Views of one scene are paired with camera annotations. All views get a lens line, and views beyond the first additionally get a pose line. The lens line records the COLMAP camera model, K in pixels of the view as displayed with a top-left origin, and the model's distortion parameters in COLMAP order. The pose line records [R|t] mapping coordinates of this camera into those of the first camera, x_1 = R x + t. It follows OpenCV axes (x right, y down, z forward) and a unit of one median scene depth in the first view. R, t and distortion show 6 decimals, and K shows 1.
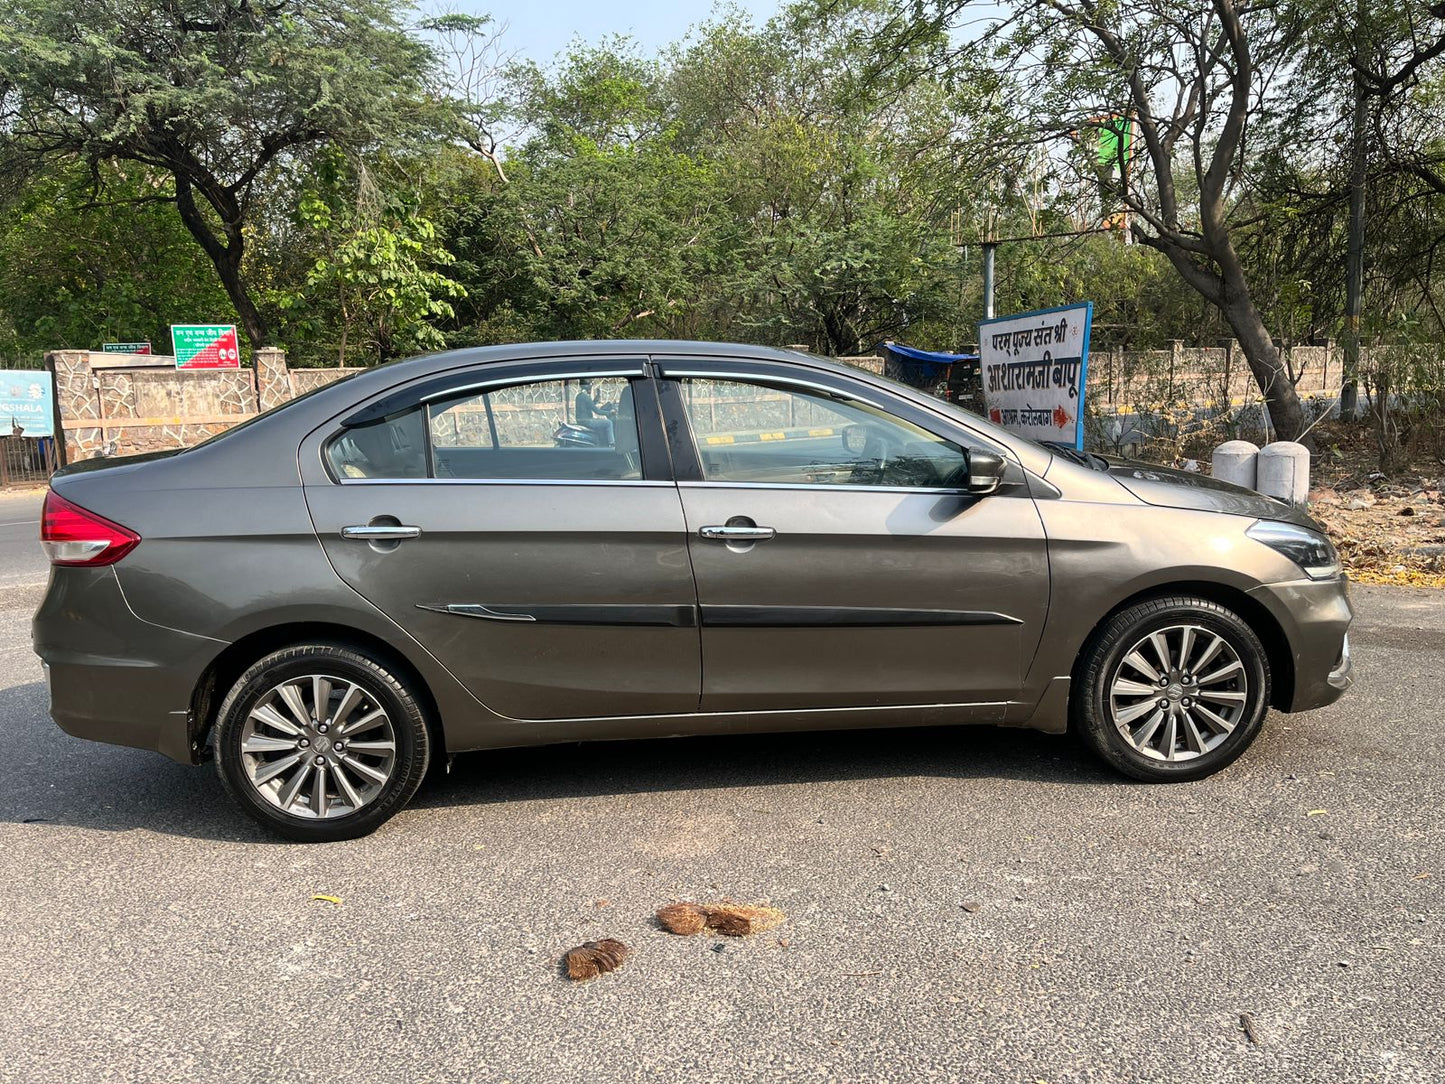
lens RADIAL K [[1134.0, 0, 722.5], [0, 1134.0, 542.0], [0, 0, 1]] dist [0.114123, -0.156812]
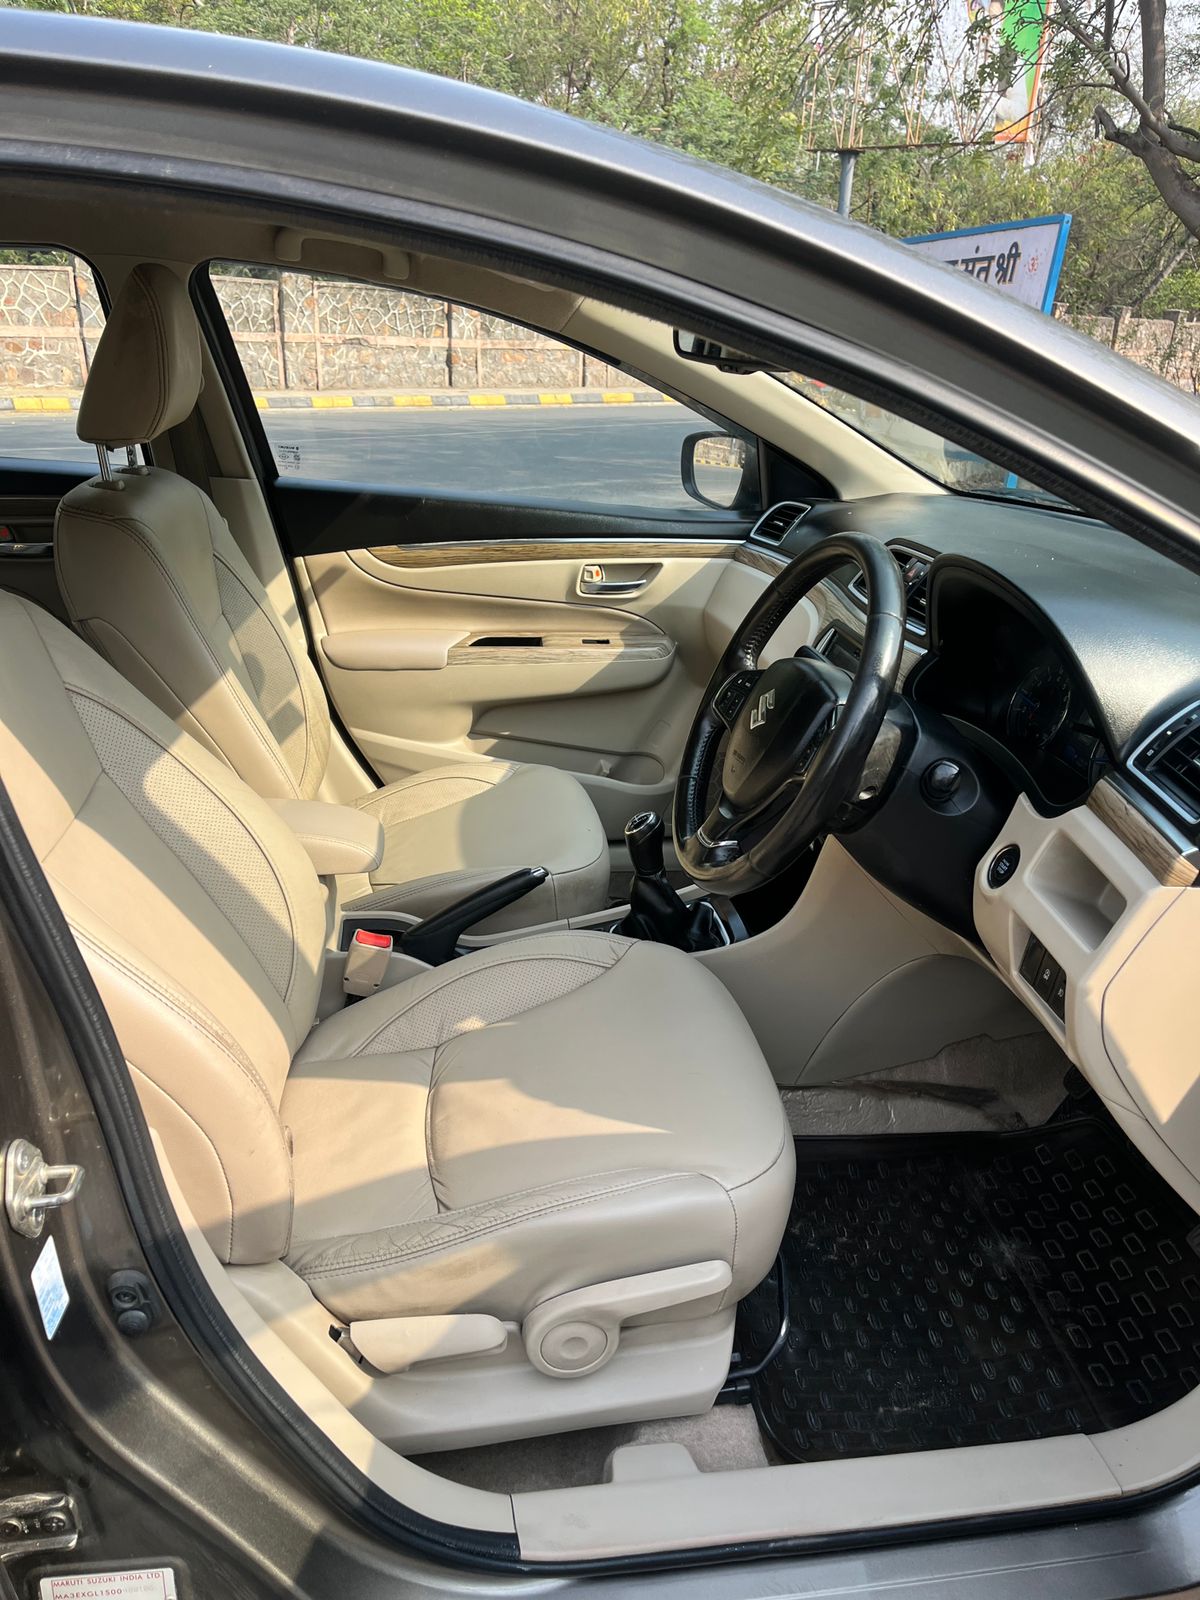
lens RADIAL K [[1247.3, 0, 605.6], [0, 1247.3, 808.2], [0, 0, 1]] dist [0.086833, -0.131734]
pose [[0.995259, 0.030416, 0.092380, 0.006855], [-0.050360, 0.973758, 0.221945, -0.012819], [-0.083205, -0.225545, 0.970673, 0.099503]]
